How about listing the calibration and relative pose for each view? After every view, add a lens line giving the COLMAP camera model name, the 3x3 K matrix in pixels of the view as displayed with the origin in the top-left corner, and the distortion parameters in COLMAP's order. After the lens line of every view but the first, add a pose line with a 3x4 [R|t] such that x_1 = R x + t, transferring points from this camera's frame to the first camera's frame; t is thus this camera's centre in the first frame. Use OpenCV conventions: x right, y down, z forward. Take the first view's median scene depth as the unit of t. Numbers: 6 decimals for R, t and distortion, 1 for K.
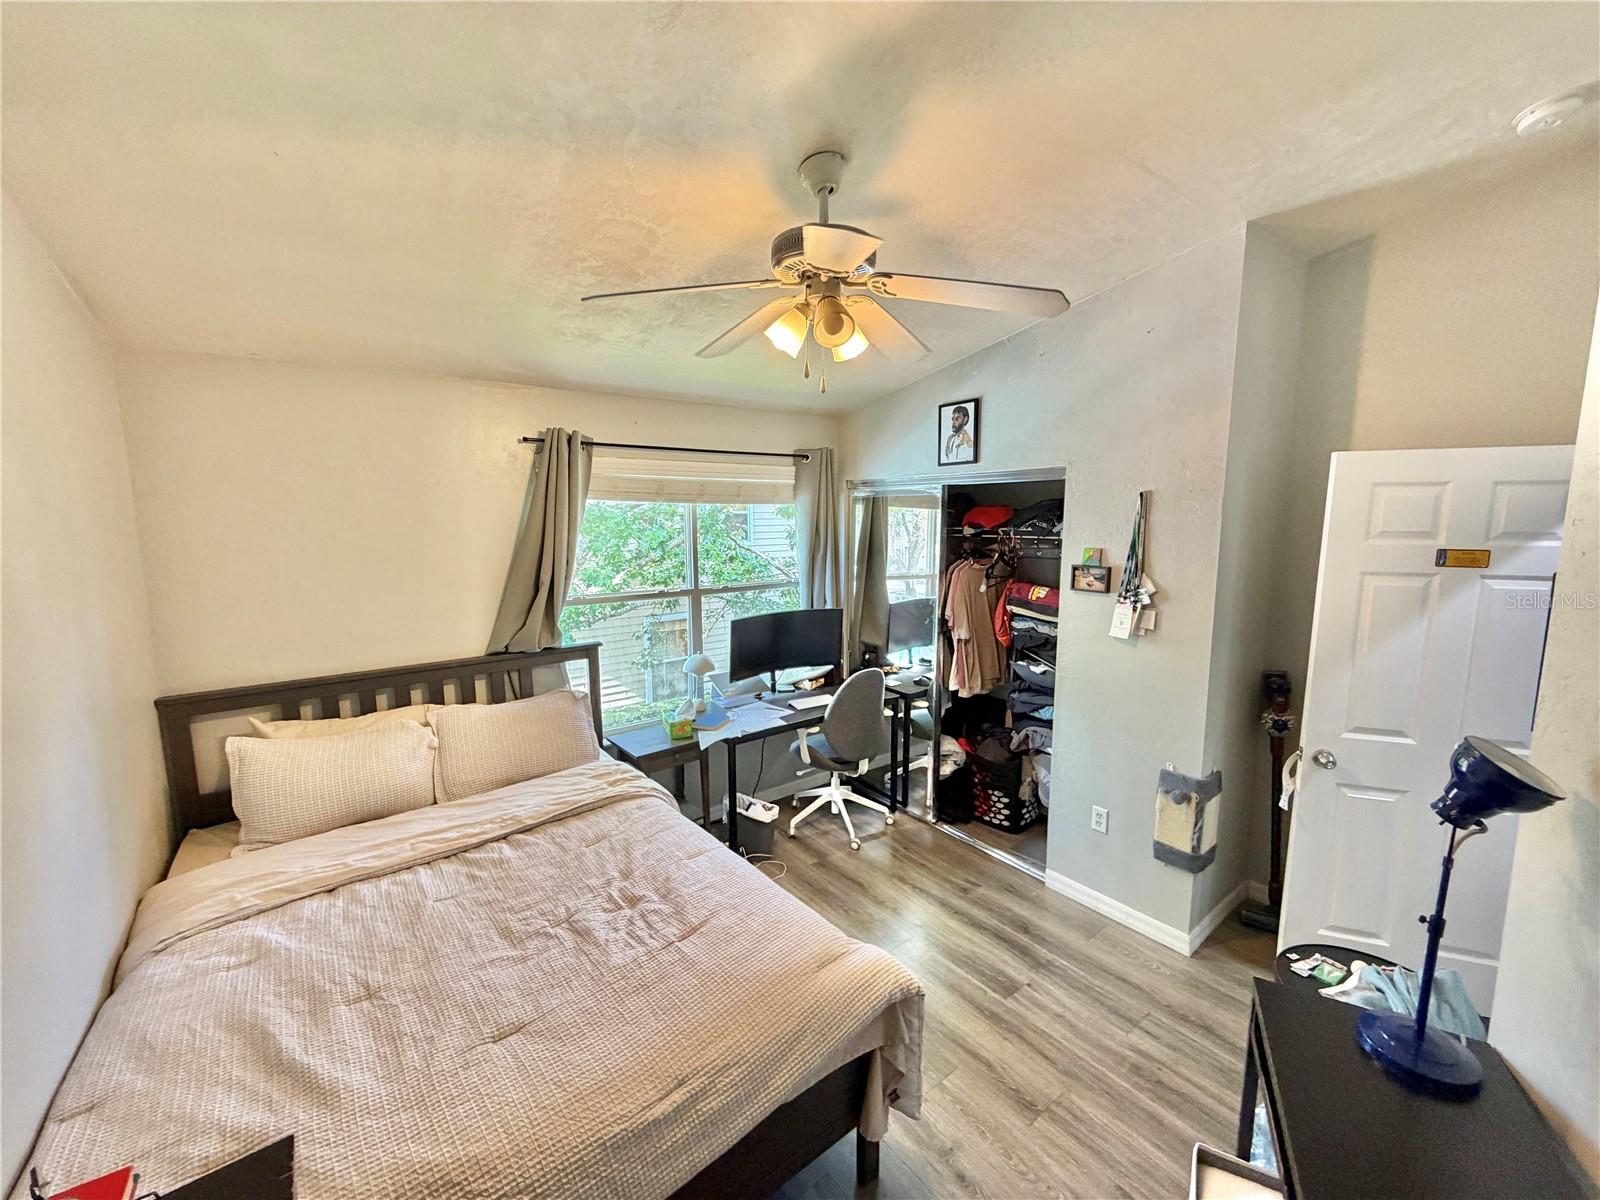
lens RADIAL K [[637.7, 0, 794.3], [0, 637.7, 599.4], [0, 0, 1]] dist [-0.001726, 0.000749]
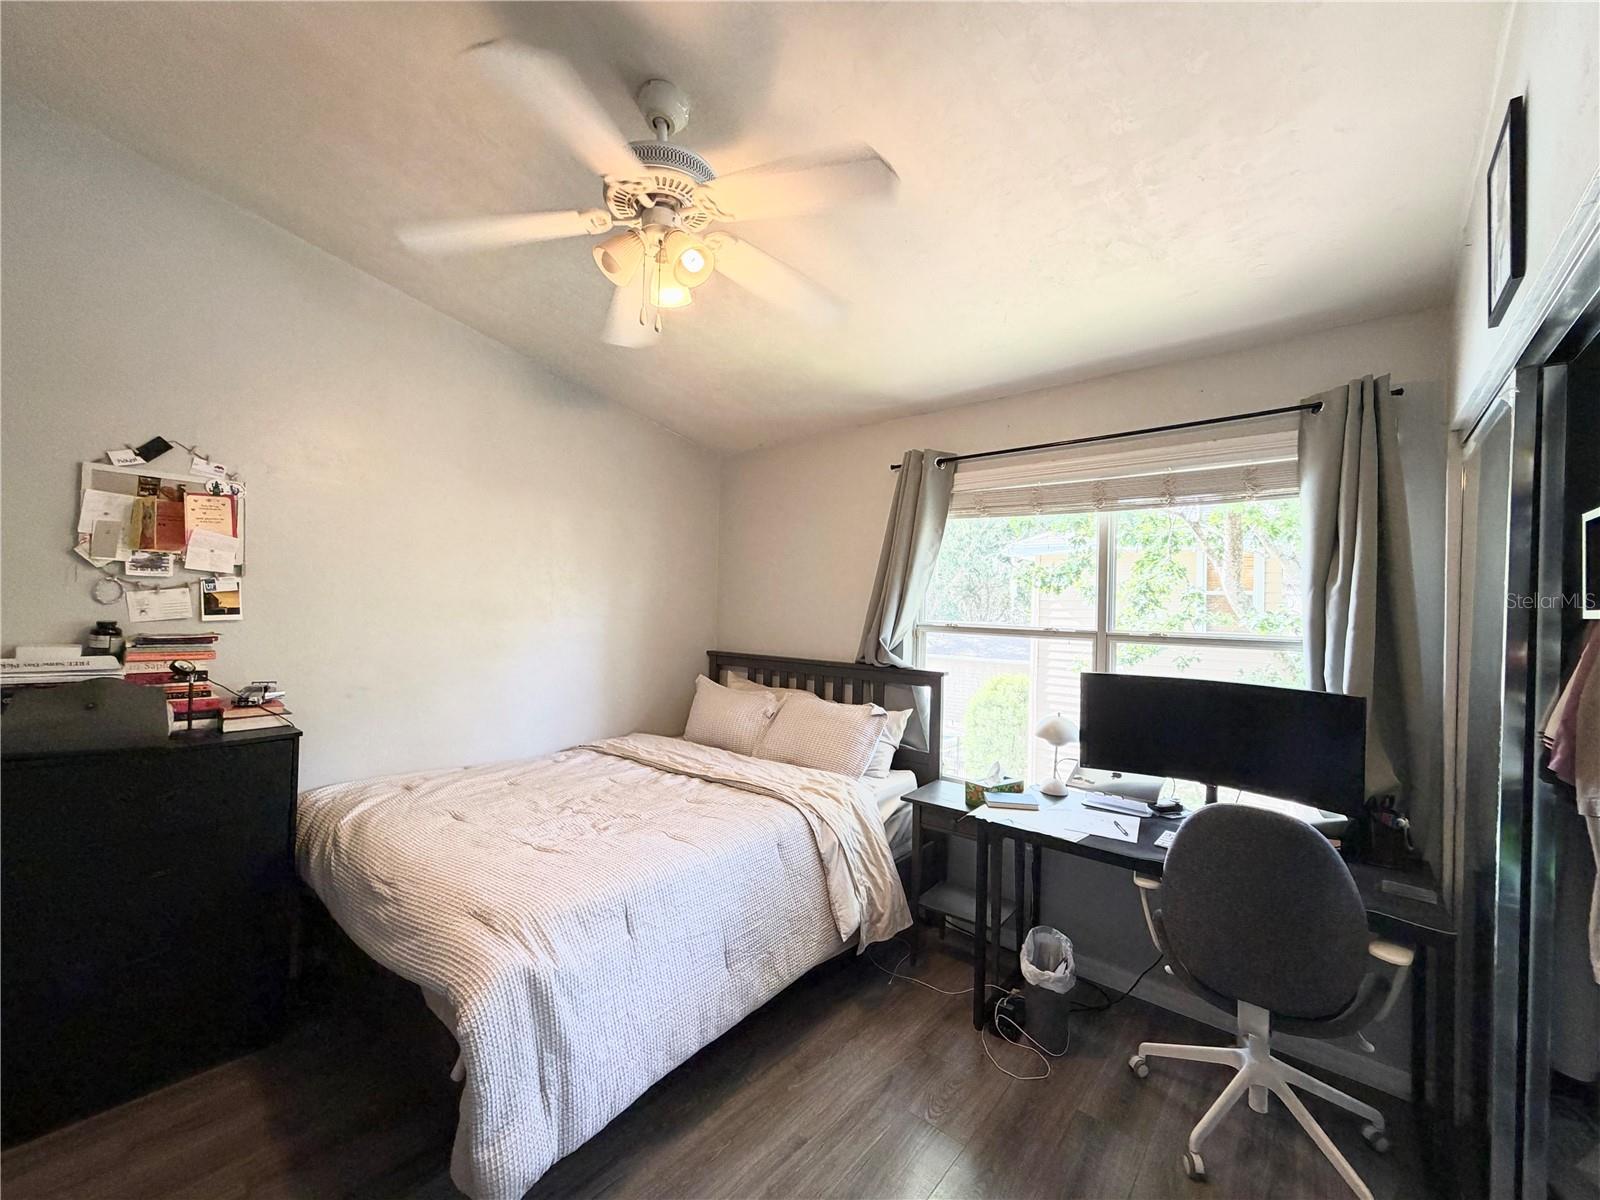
lens RADIAL K [[637.7, 0, 794.3], [0, 637.7, 599.4], [0, 0, 1]] dist [-0.001726, 0.000749]
pose [[0.204749, 0.005458, -0.978799, 0.556192], [-0.147921, 0.988672, -0.025429, 0.020786], [0.967573, 0.149992, 0.203237, 0.603561]]
